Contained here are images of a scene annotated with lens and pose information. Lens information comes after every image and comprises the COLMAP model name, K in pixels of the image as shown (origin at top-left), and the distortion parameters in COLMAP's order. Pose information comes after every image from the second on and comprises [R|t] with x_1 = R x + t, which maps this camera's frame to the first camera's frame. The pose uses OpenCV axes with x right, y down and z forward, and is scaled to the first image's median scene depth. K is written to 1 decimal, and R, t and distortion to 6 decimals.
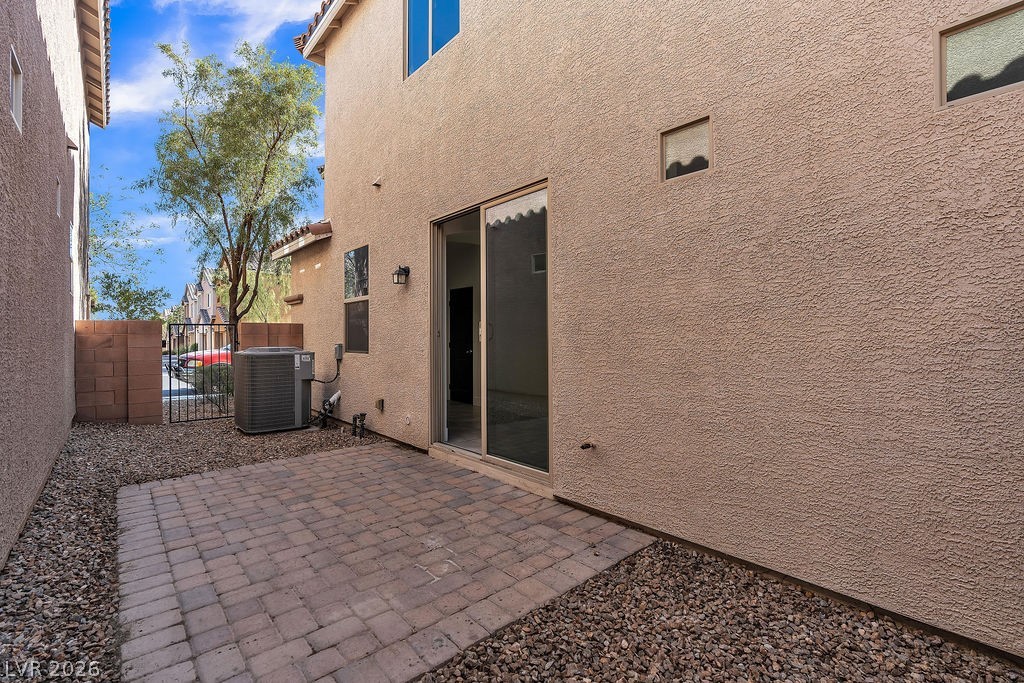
lens RADIAL K [[466.1, 0, 505.0], [0, 466.1, 333.7], [0, 0, 1]] dist [-0.000106, 0.000044]
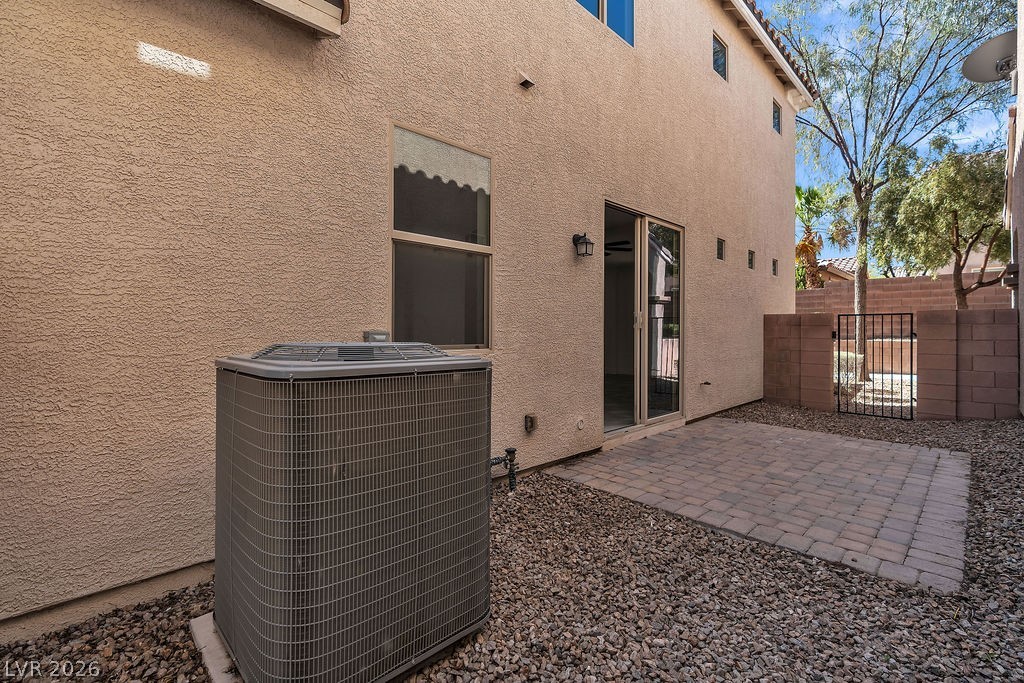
lens RADIAL K [[466.1, 0, 505.0], [0, 466.1, 333.7], [0, 0, 1]] dist [-0.000106, 0.000044]
pose [[-0.074562, 0.000378, 0.997216, -1.431001], [-0.007990, 0.999968, -0.000976, 0.038992], [-0.997184, -0.008041, -0.074557, 1.685676]]
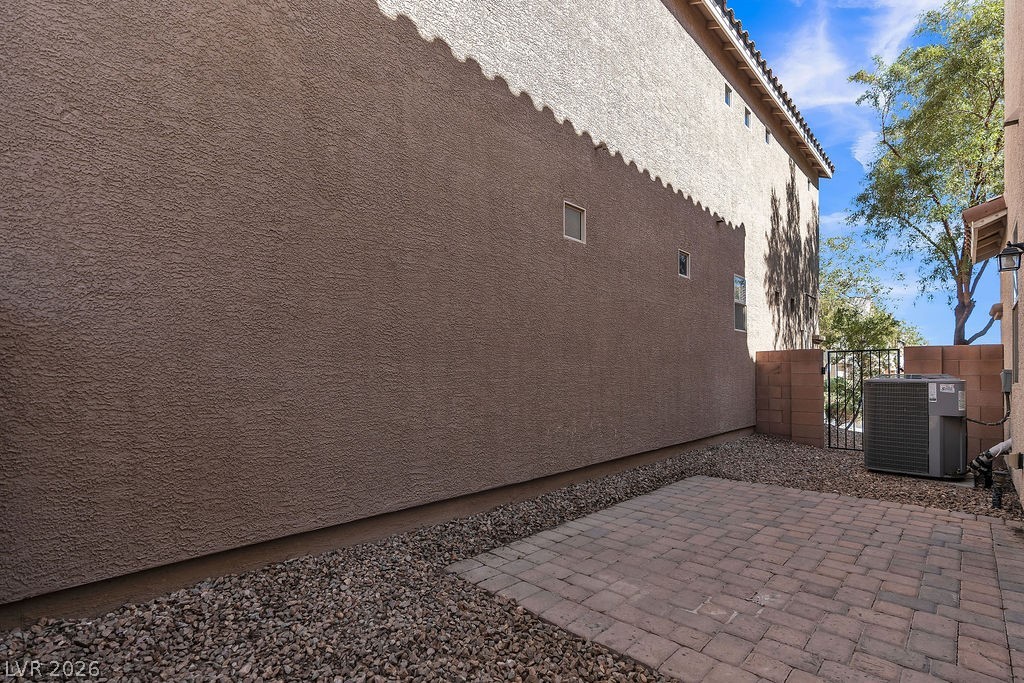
lens RADIAL K [[468.6, 0, 503.4], [0, 468.6, 369.9], [0, 0, 1]] dist [0.000100, 0.000129]
pose [[0.080973, -0.003669, -0.996710, 0.492660], [0.004700, 0.999984, -0.003300, 0.036931], [0.996705, -0.004417, 0.080989, 0.372650]]
